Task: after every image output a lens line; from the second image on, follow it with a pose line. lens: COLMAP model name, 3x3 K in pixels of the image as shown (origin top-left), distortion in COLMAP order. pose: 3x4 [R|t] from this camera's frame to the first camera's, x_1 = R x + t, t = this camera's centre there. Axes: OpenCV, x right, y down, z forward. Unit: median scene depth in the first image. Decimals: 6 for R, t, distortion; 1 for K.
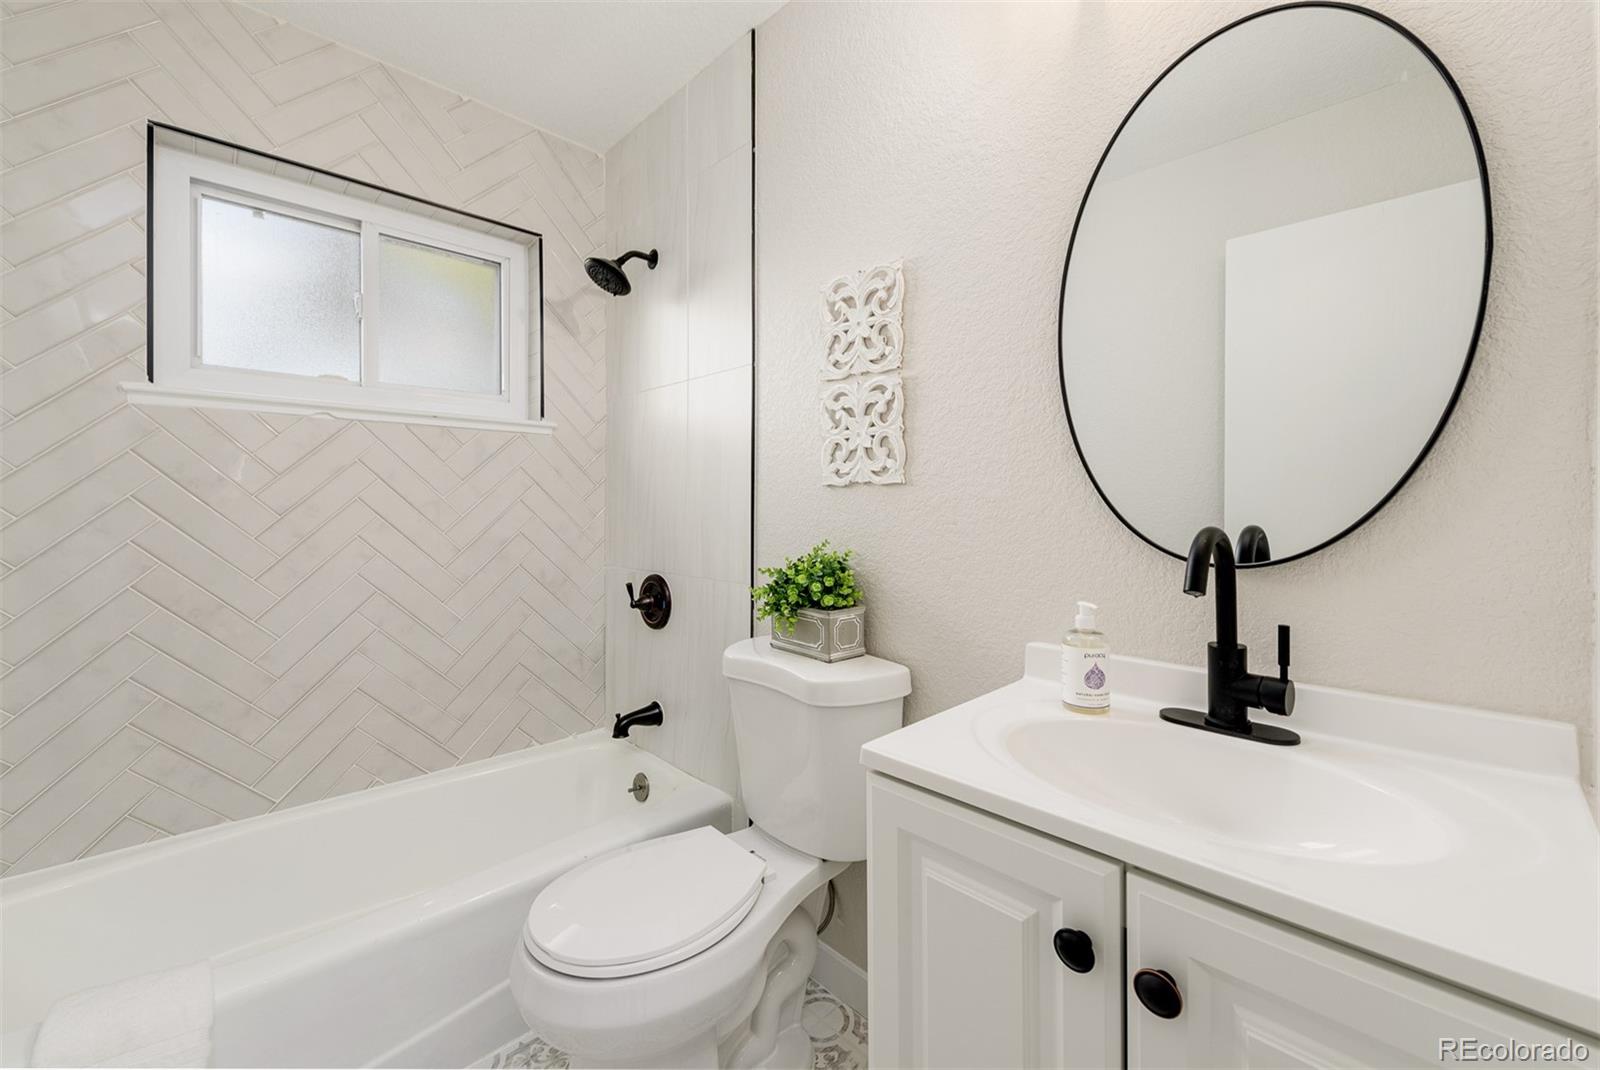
lens RADIAL K [[629.0, 0, 789.0], [0, 629.0, 508.0], [0, 0, 1]] dist [0.009952, -0.003260]
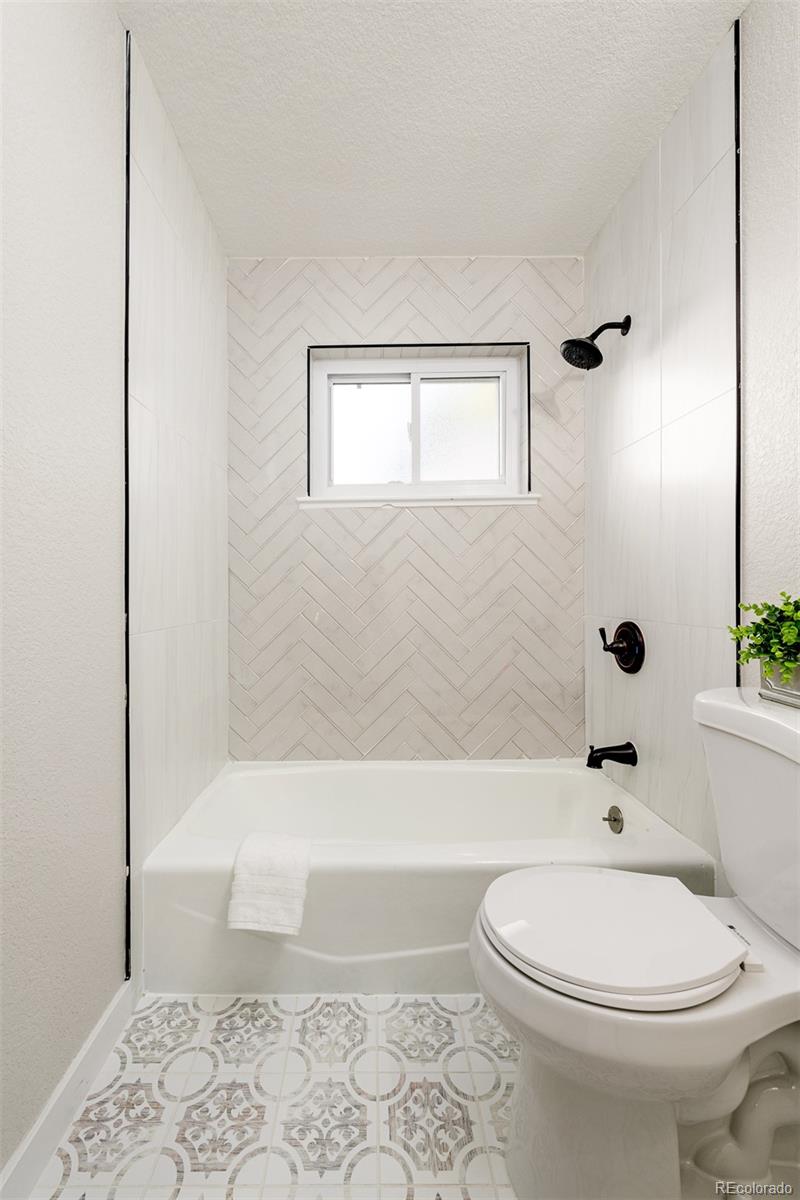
lens RADIAL K [[471.7, 0, 400.0], [0, 471.7, 600.0], [0, 0, 1]] dist [0.009952, -0.003260]
pose [[0.744794, -0.007085, -0.667257, 0.033214], [0.004940, 0.999975, -0.005103, 0.077700], [0.667277, 0.000505, 0.744810, 0.167807]]
